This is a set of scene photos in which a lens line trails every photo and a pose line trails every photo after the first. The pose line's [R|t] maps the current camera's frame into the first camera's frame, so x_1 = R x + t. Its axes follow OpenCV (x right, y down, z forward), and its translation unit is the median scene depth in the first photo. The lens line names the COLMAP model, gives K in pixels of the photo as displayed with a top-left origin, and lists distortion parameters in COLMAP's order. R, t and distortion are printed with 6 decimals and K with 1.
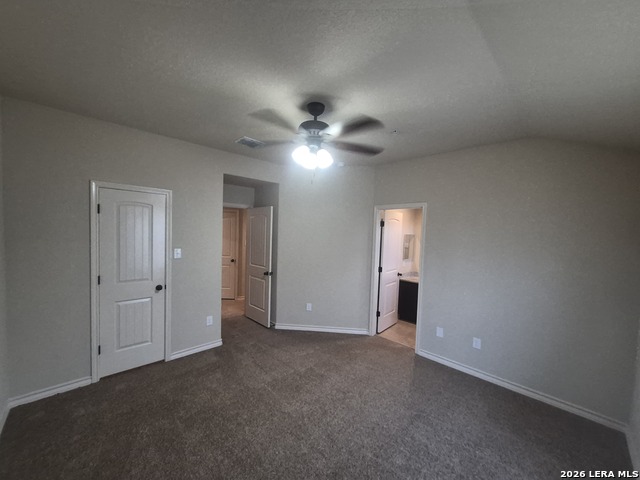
lens RADIAL K [[250.7, 0, 319.1], [0, 250.7, 242.5], [0, 0, 1]] dist [0.003732, -0.000148]
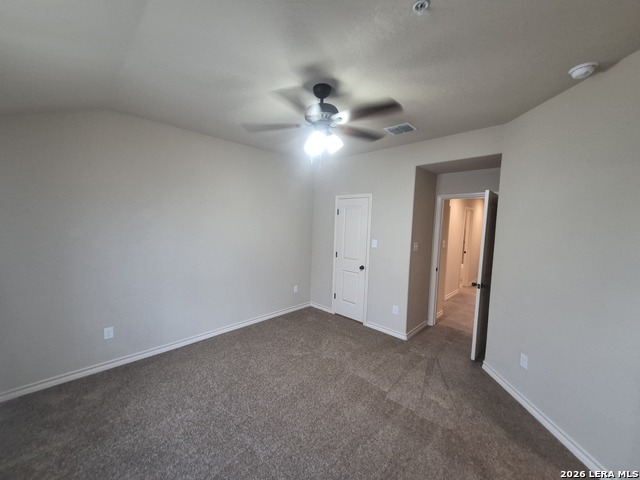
lens RADIAL K [[250.7, 0, 319.6], [0, 250.7, 240.3], [0, 0, 1]] dist [0.003732, -0.000148]
pose [[0.040846, 0.050923, -0.997867, 0.668799], [-0.063297, 0.996826, 0.048279, -0.016055], [0.997158, 0.061190, 0.043940, 0.687089]]
